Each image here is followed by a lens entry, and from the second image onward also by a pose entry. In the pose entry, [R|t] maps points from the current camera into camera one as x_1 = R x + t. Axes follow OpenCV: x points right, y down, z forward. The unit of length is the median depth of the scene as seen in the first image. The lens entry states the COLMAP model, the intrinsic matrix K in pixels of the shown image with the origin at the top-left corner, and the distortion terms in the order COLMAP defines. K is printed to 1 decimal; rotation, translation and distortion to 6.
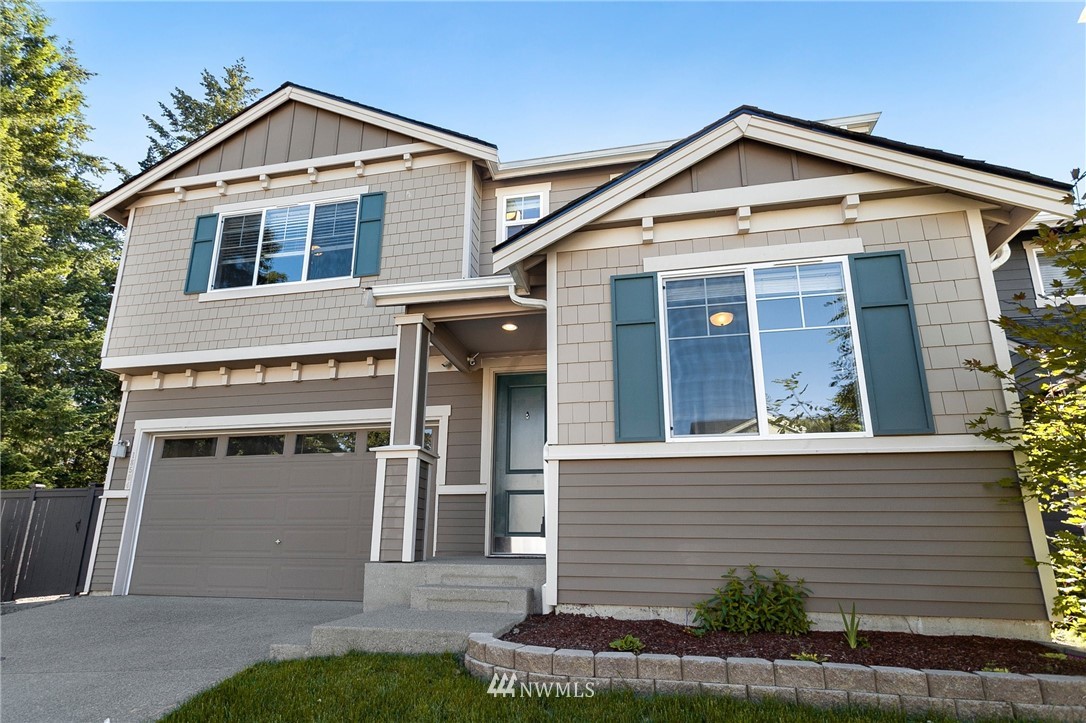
lens RADIAL K [[528.5, 0, 543.7], [0, 528.5, 356.3], [0, 0, 1]] dist [0.000628, 0.000935]
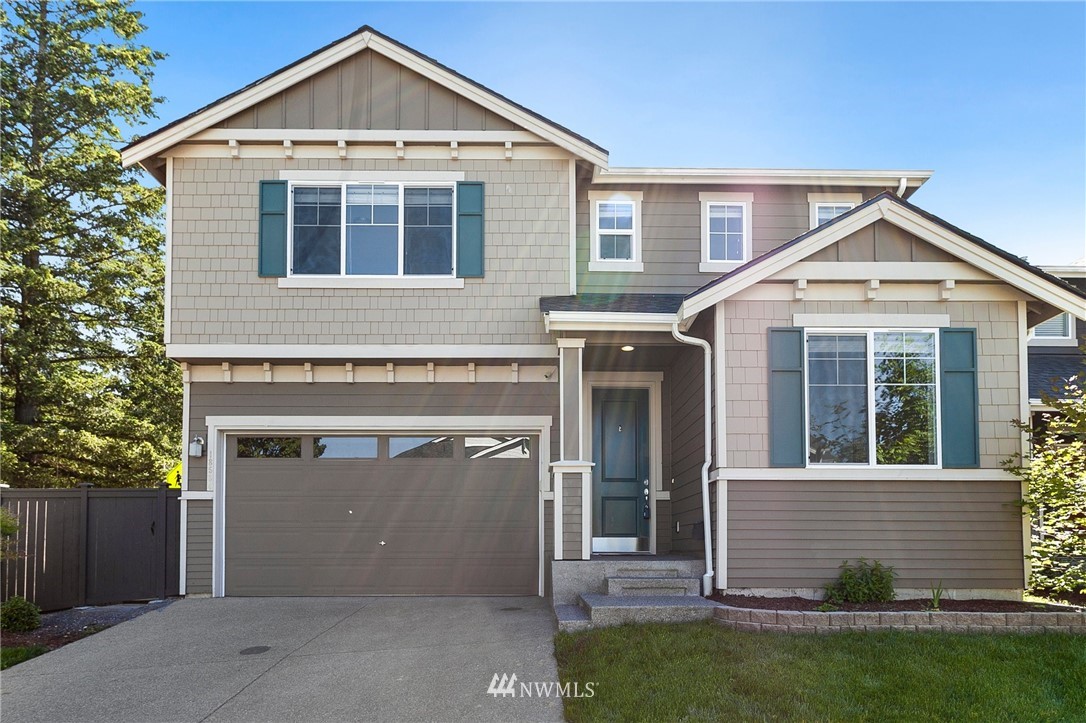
lens RADIAL K [[663.0, 0, 543.2], [0, 663.0, 434.7], [0, 0, 1]] dist [0.000049, 0.001017]
pose [[0.964195, 0.034965, 0.262879, -0.521168], [-0.082789, 0.981415, 0.173121, -0.092474], [-0.251940, -0.188686, 0.949170, -0.227871]]
